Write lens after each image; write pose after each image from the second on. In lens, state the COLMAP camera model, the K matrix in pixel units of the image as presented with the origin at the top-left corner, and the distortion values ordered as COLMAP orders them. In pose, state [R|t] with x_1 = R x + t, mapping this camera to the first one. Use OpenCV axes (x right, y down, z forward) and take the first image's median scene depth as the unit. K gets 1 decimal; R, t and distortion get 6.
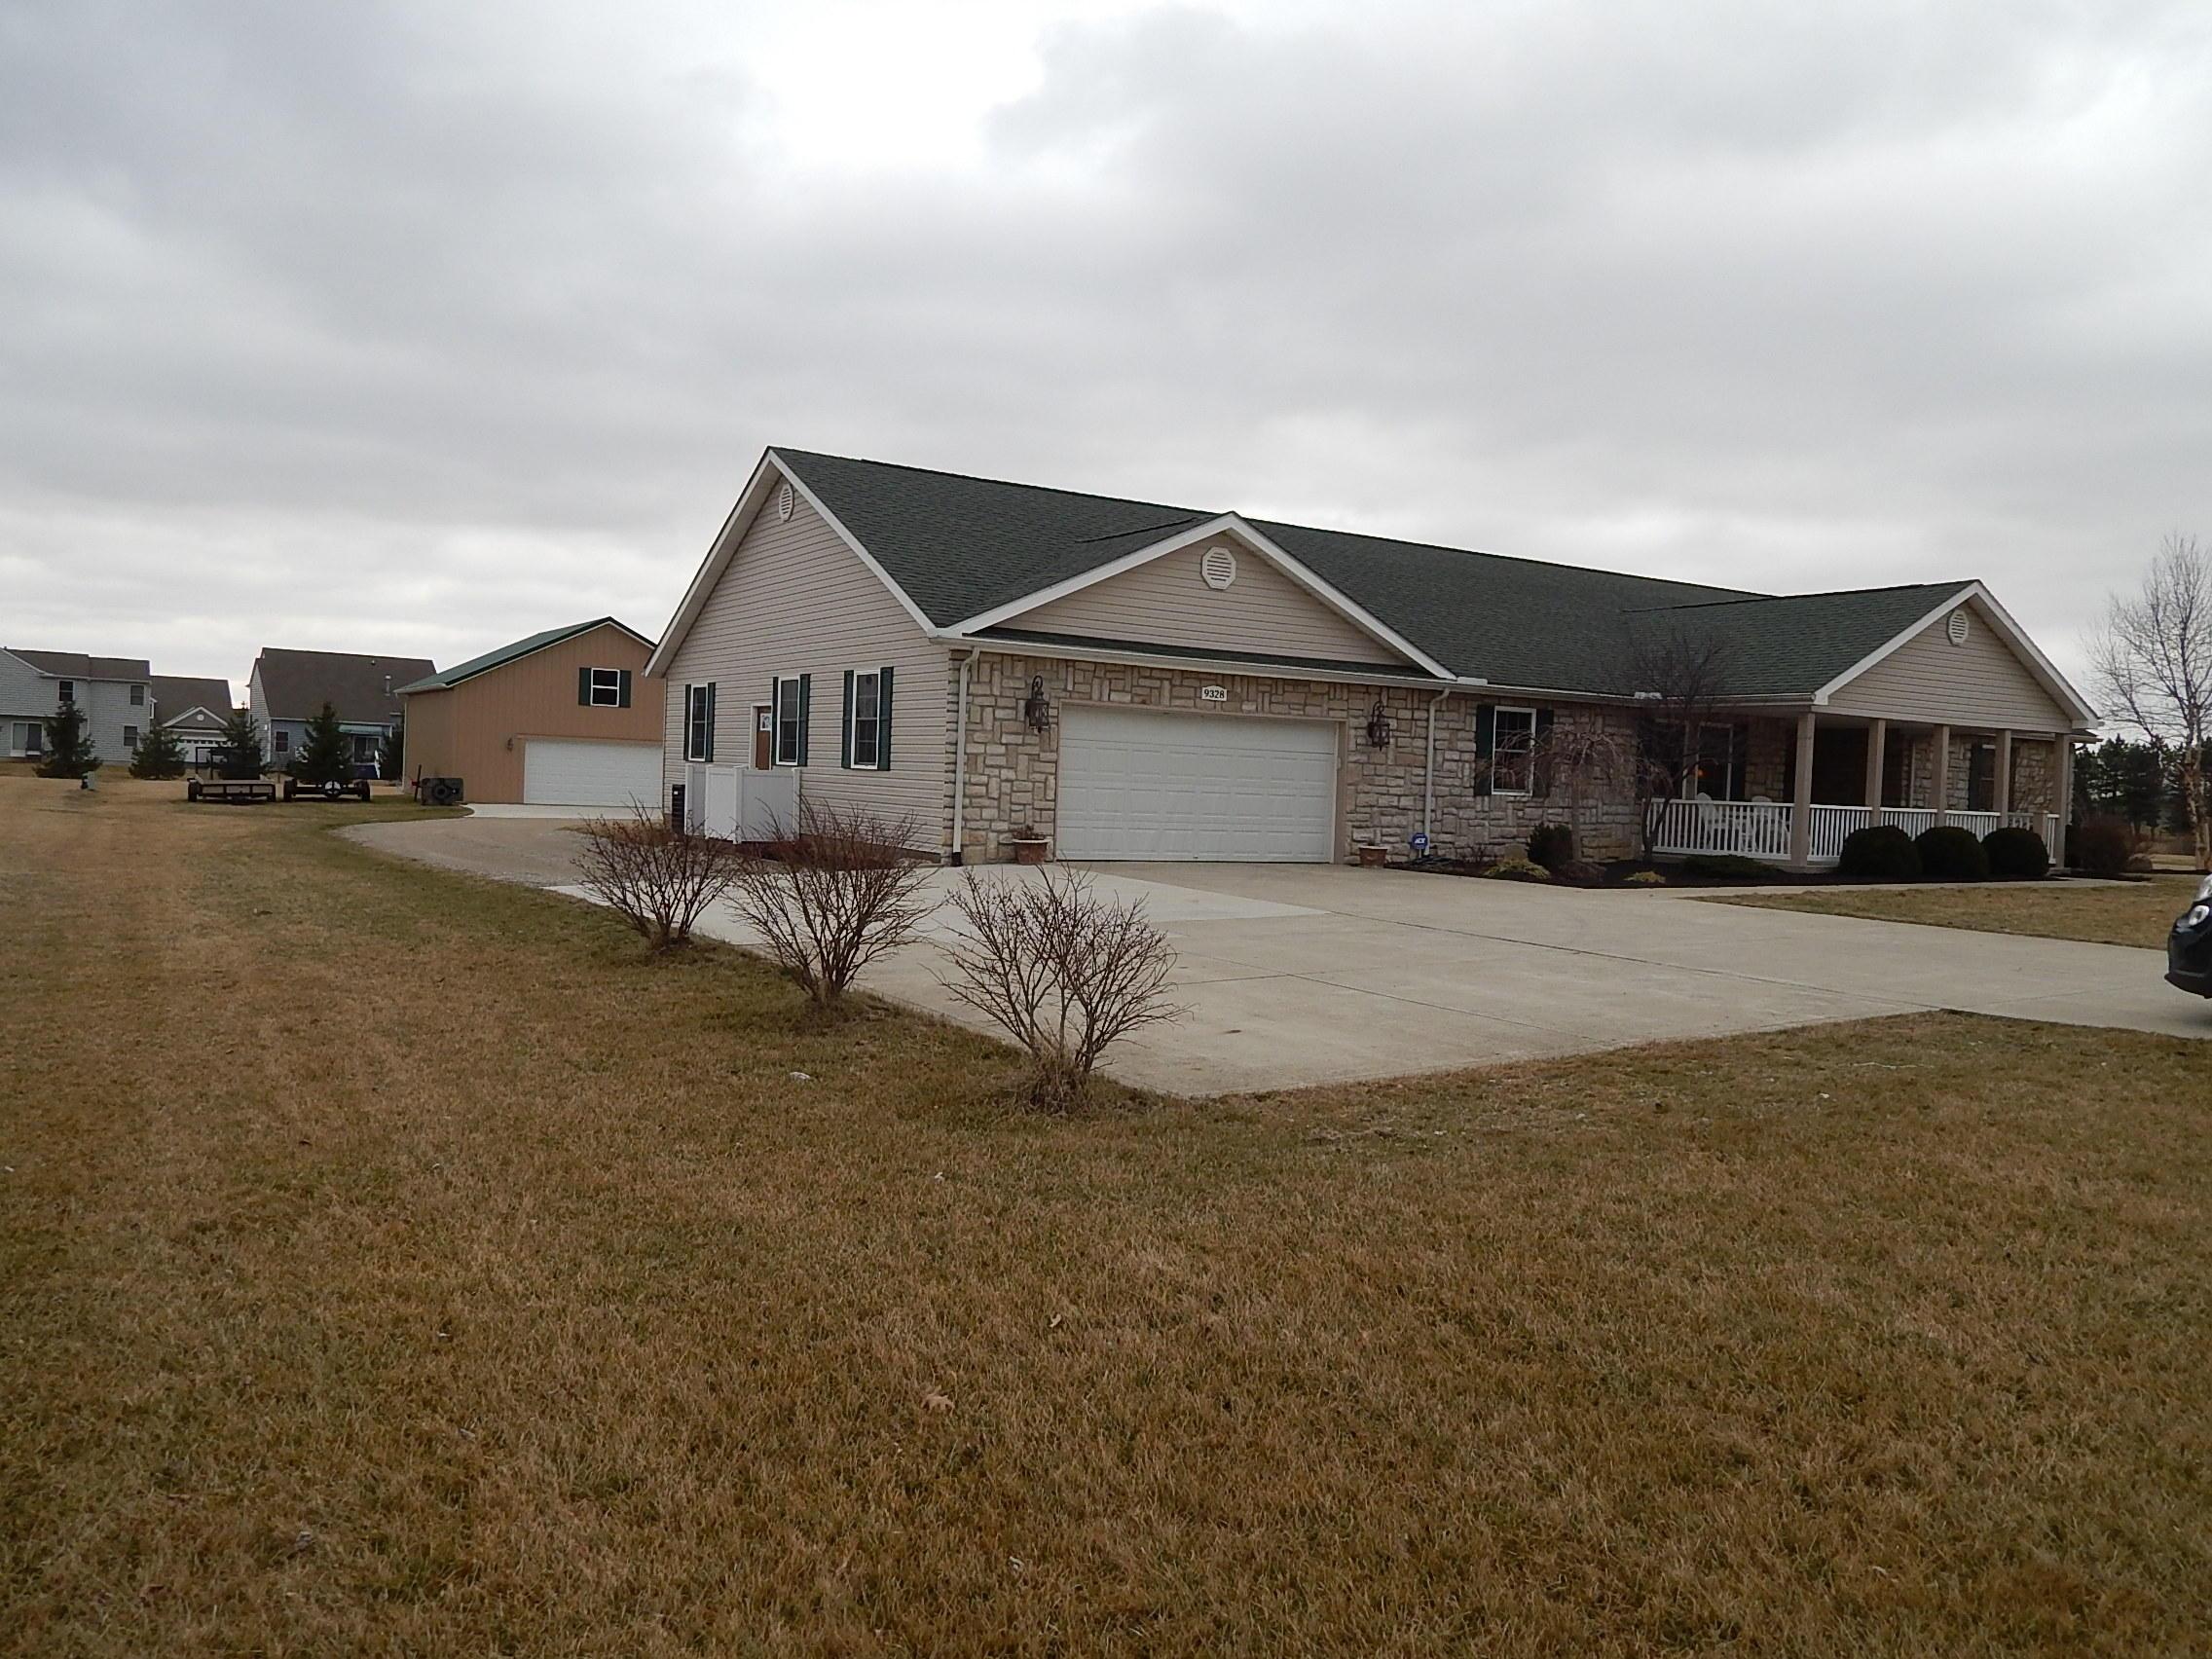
lens RADIAL K [[1604.7, 0, 1106.0], [0, 1604.7, 829.5], [0, 0, 1]] dist [0.007888, 0.001160]
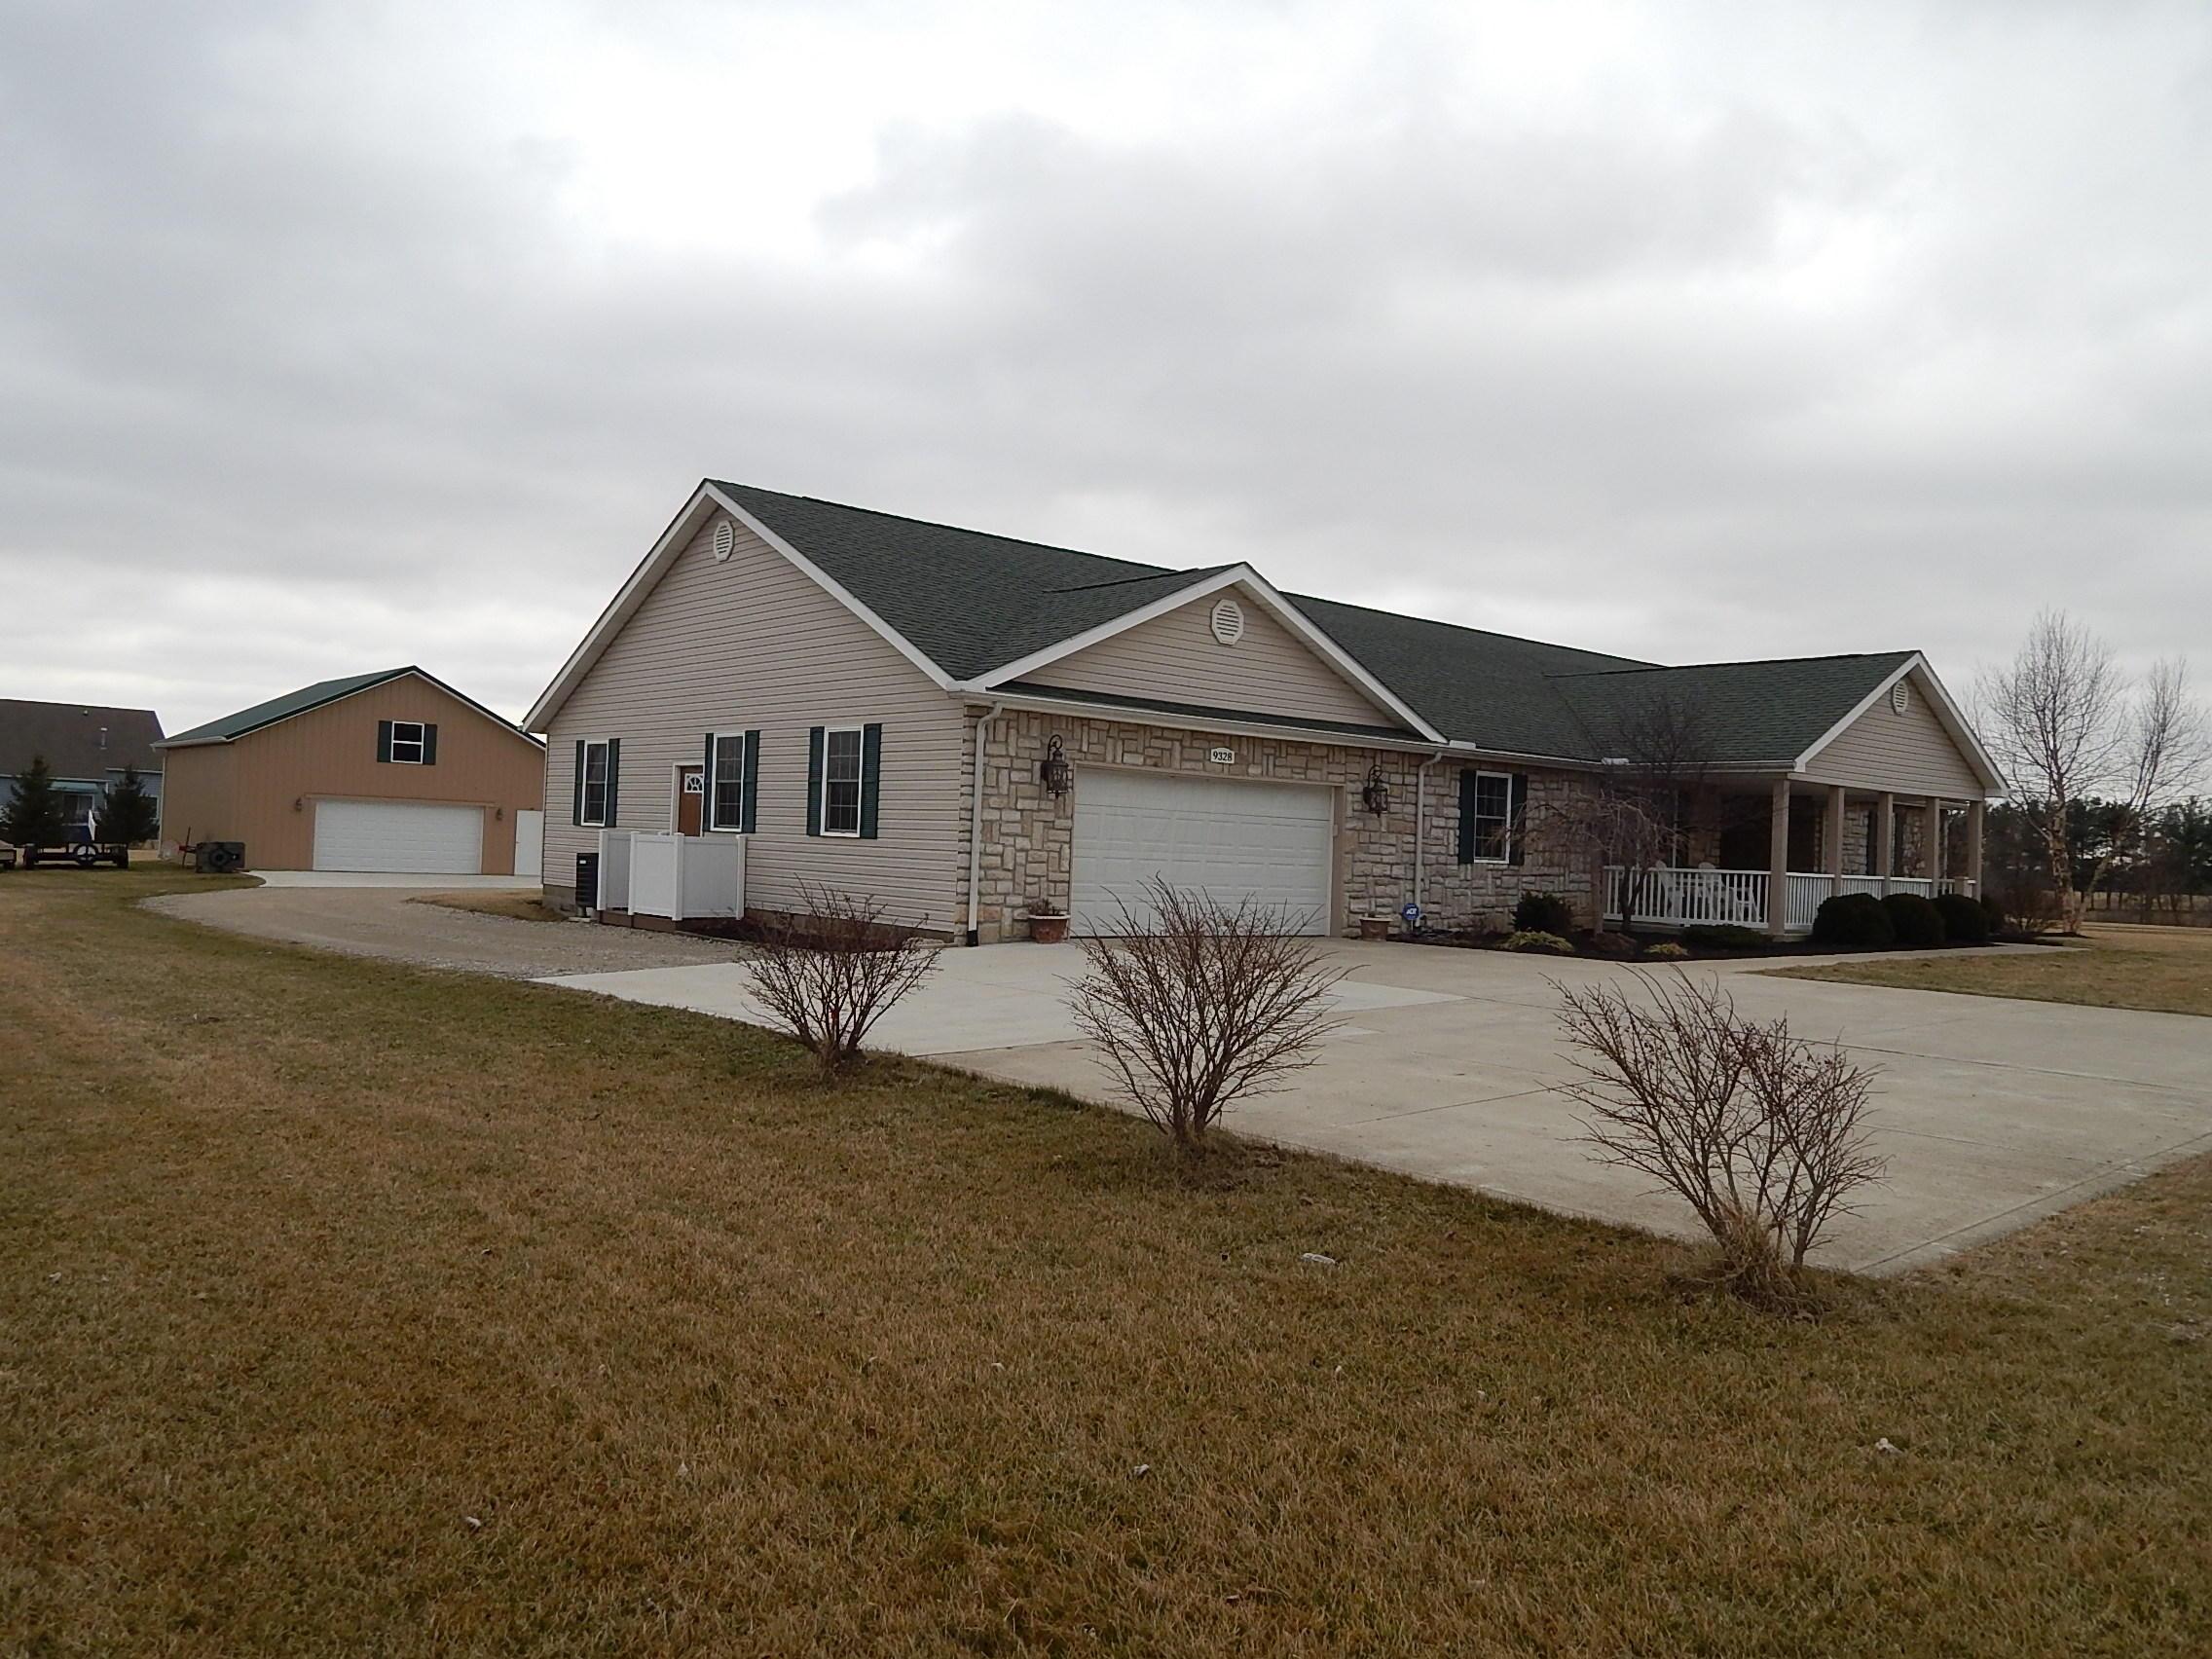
lens RADIAL K [[1604.7, 0, 1106.0], [0, 1604.7, 829.5], [0, 0, 1]] dist [0.007888, 0.001160]
pose [[0.988144, 0.001043, 0.153526, -0.132915], [0.004746, 0.999292, -0.037333, -0.007043], [-0.153456, 0.037619, 0.987439, 0.086002]]
